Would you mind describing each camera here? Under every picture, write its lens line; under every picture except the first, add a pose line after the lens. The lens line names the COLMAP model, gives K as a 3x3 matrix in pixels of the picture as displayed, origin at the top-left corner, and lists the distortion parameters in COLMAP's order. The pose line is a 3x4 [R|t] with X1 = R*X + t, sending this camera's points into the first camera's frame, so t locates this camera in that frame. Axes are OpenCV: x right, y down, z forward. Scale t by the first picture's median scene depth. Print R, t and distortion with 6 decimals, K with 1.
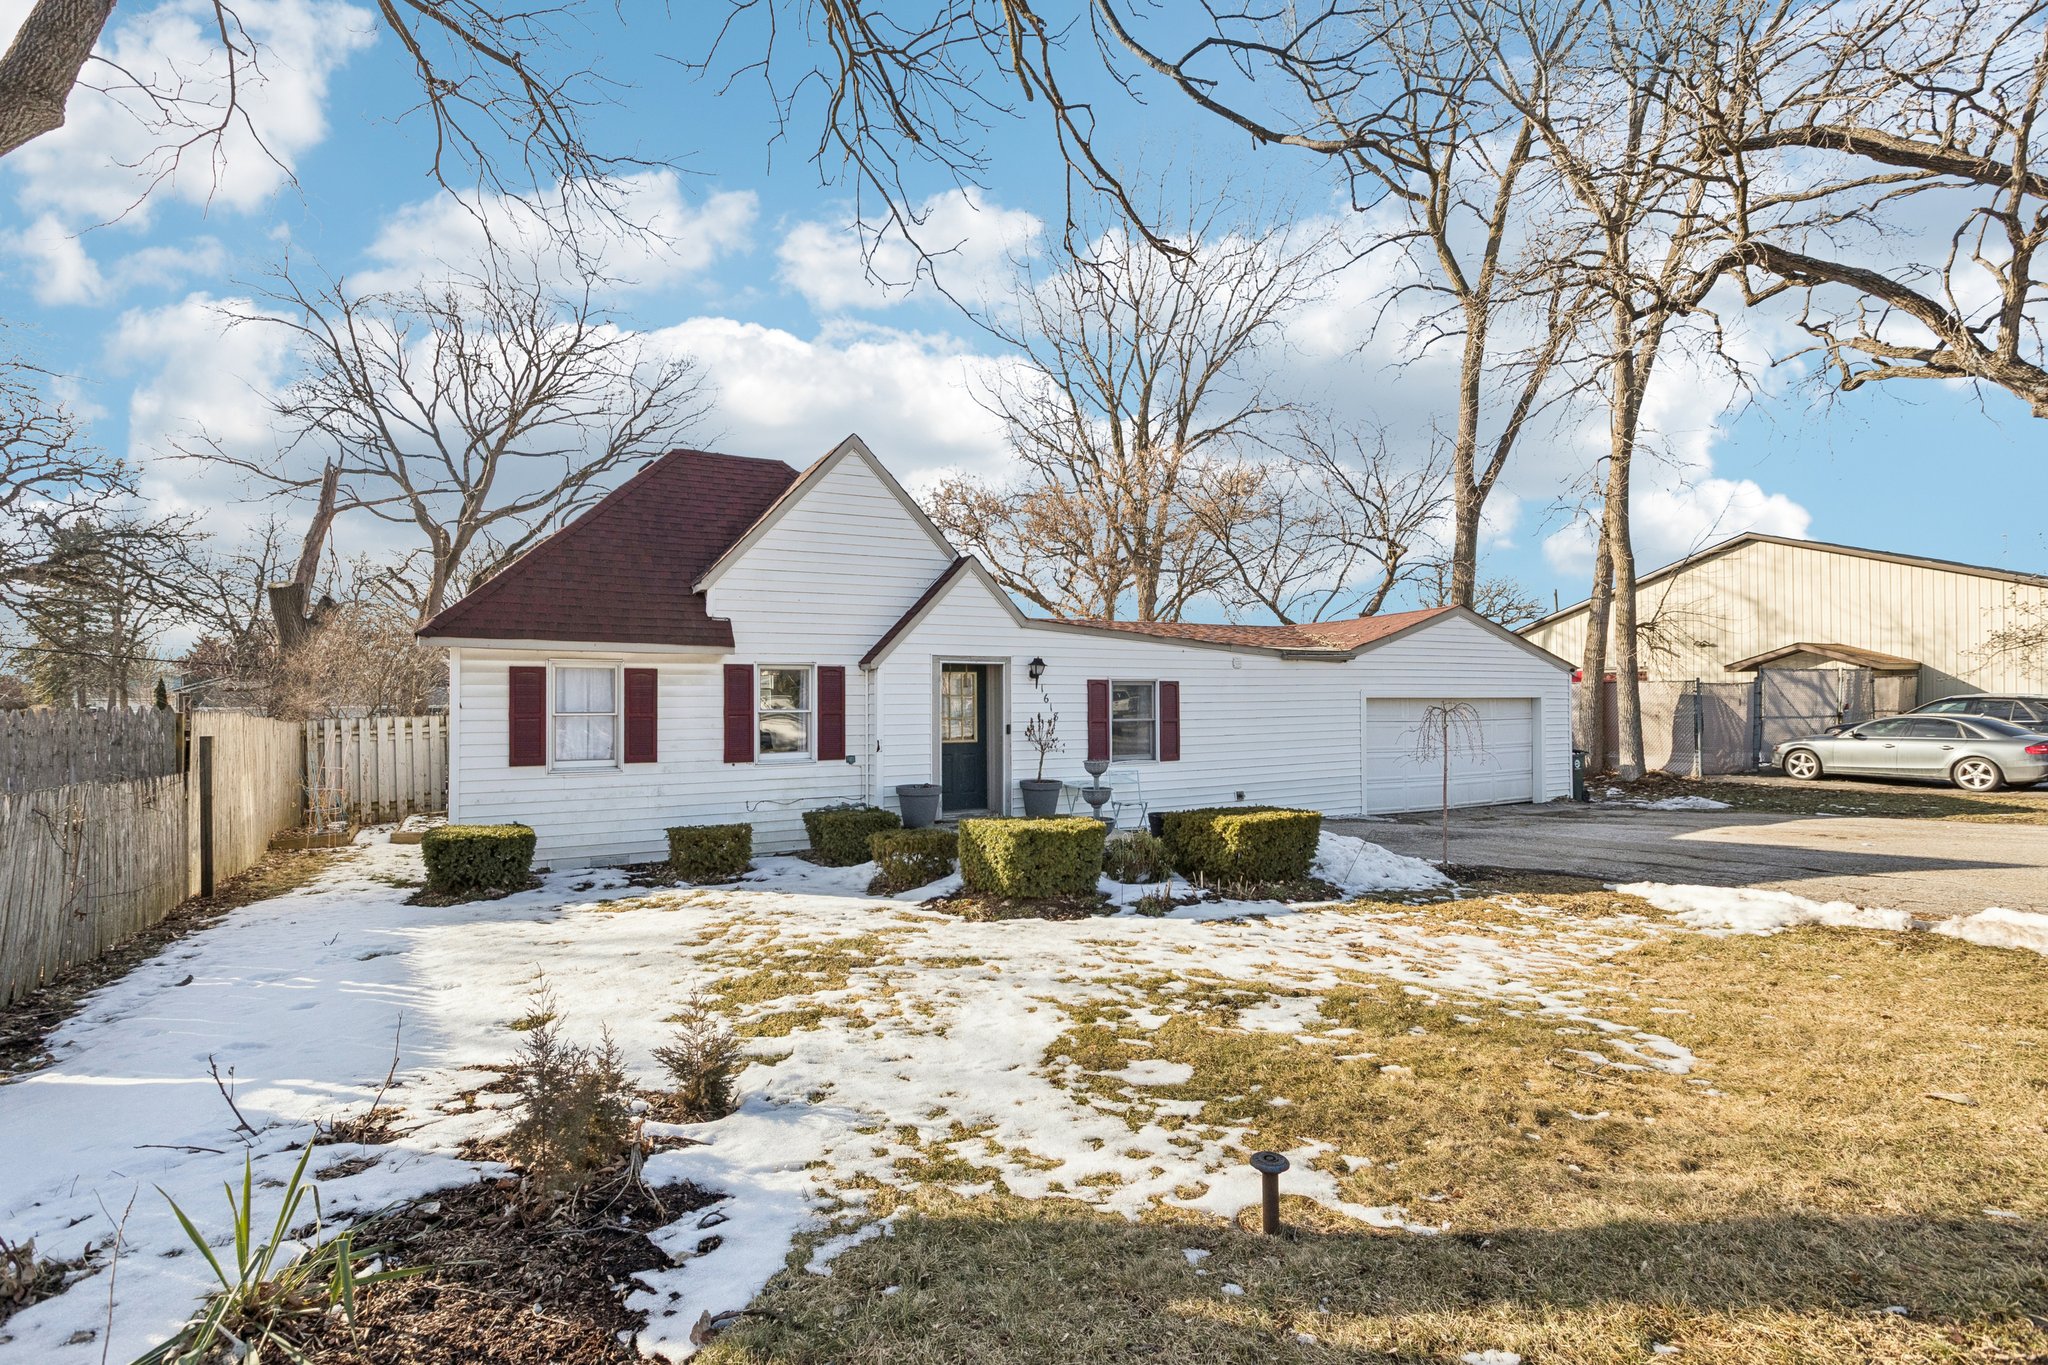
lens RADIAL K [[944.1, 0, 1023.9], [0, 944.1, 687.3], [0, 0, 1]] dist [-0.000168, 0.000037]
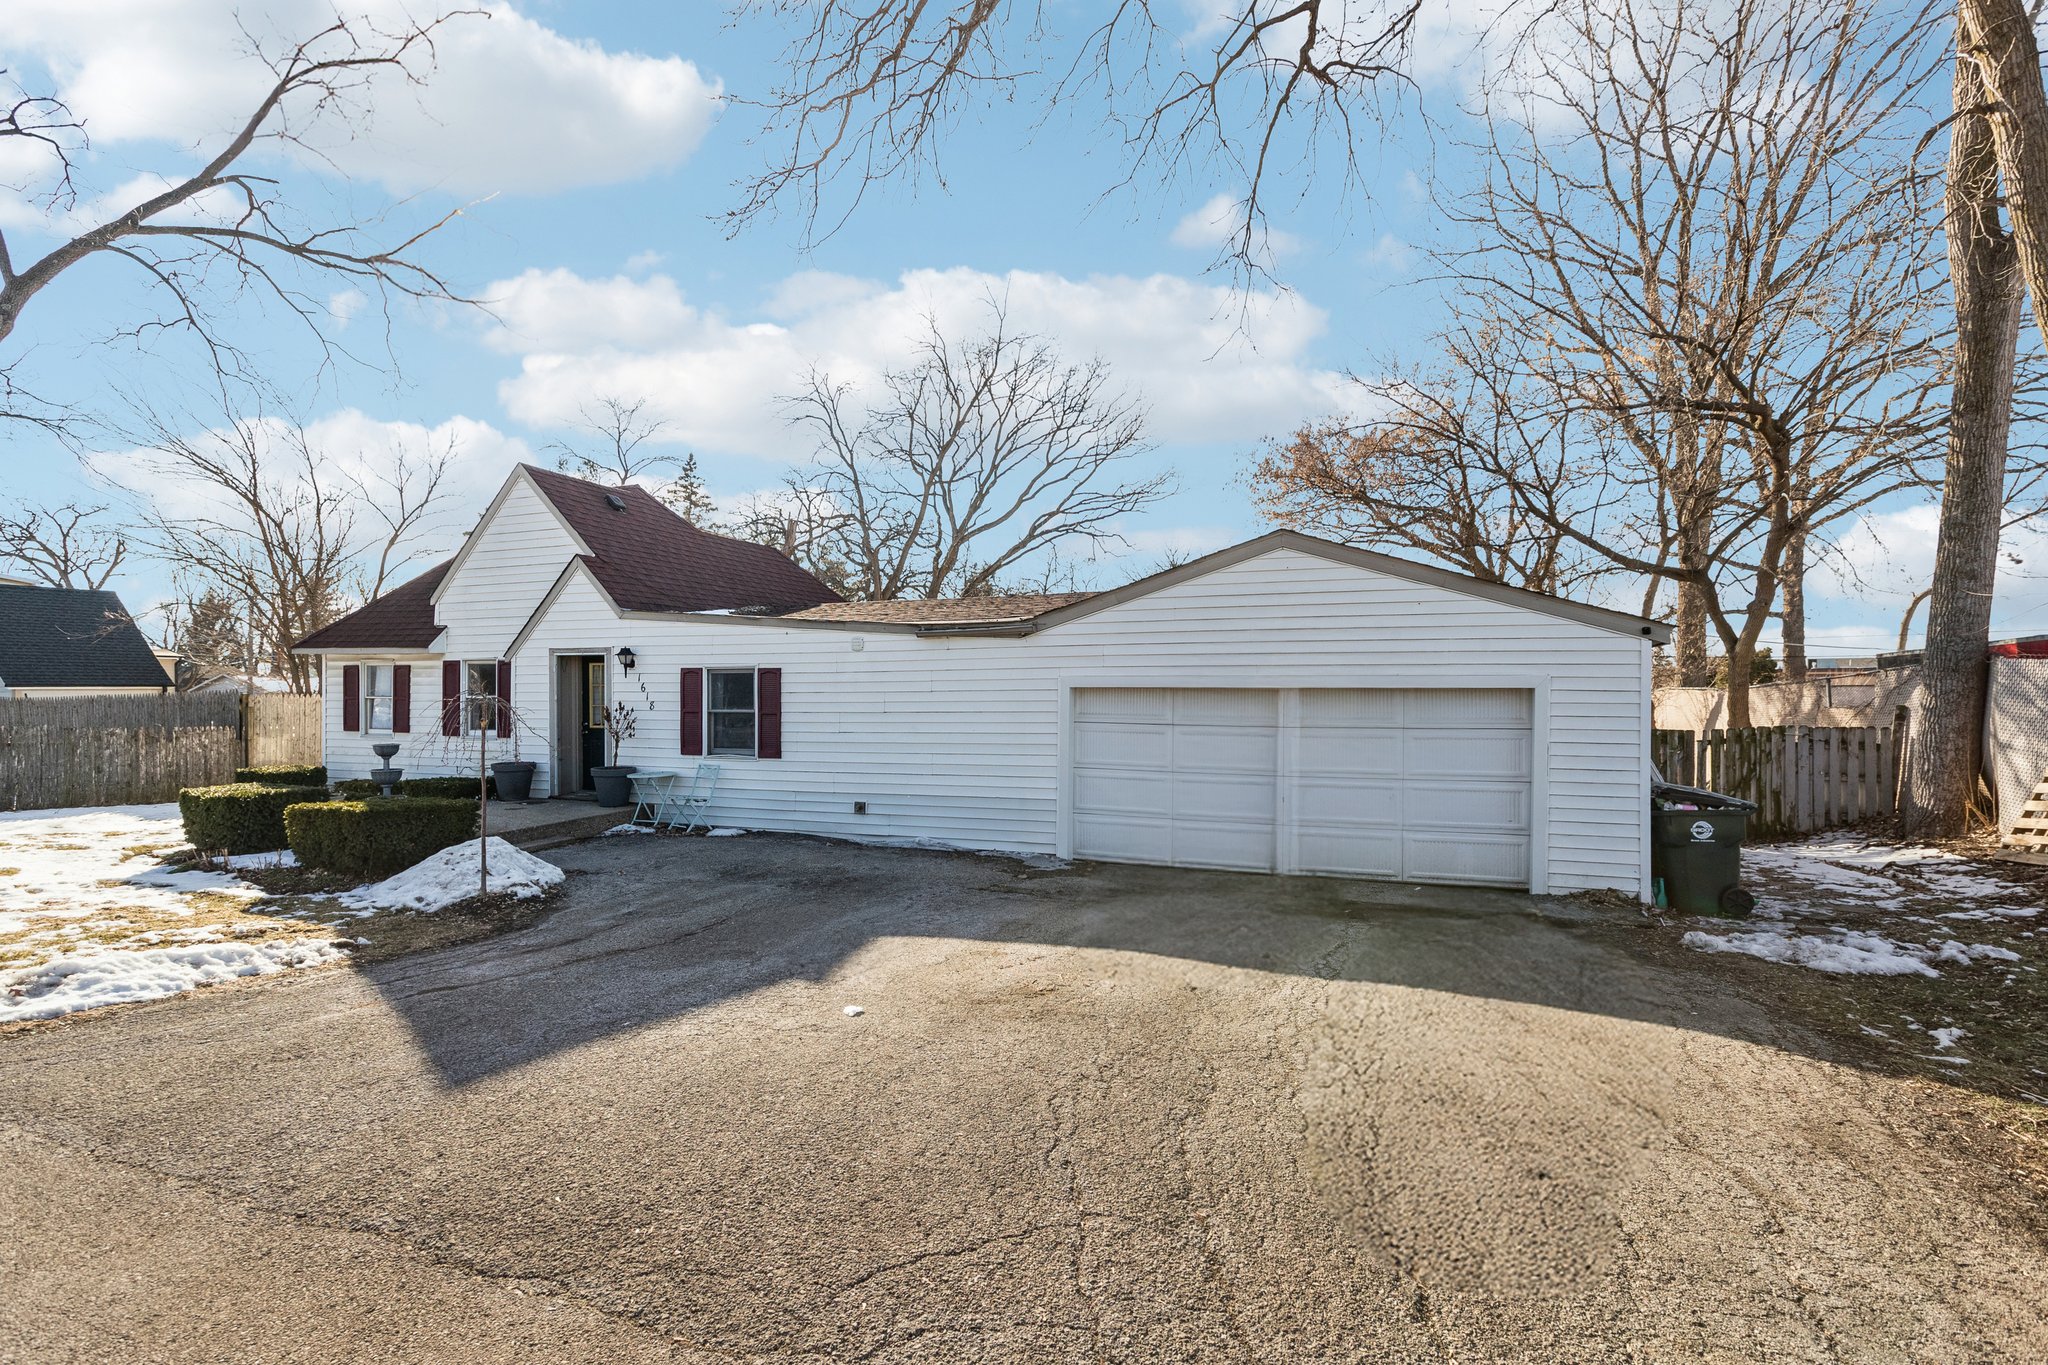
lens RADIAL K [[944.1, 0, 1023.9], [0, 944.1, 687.8], [0, 0, 1]] dist [-0.000168, 0.000037]
pose [[0.686049, -0.006277, -0.727528, 1.003807], [0.002032, 0.999975, -0.006711, 0.019476], [0.727553, 0.003126, 0.686045, 0.592893]]
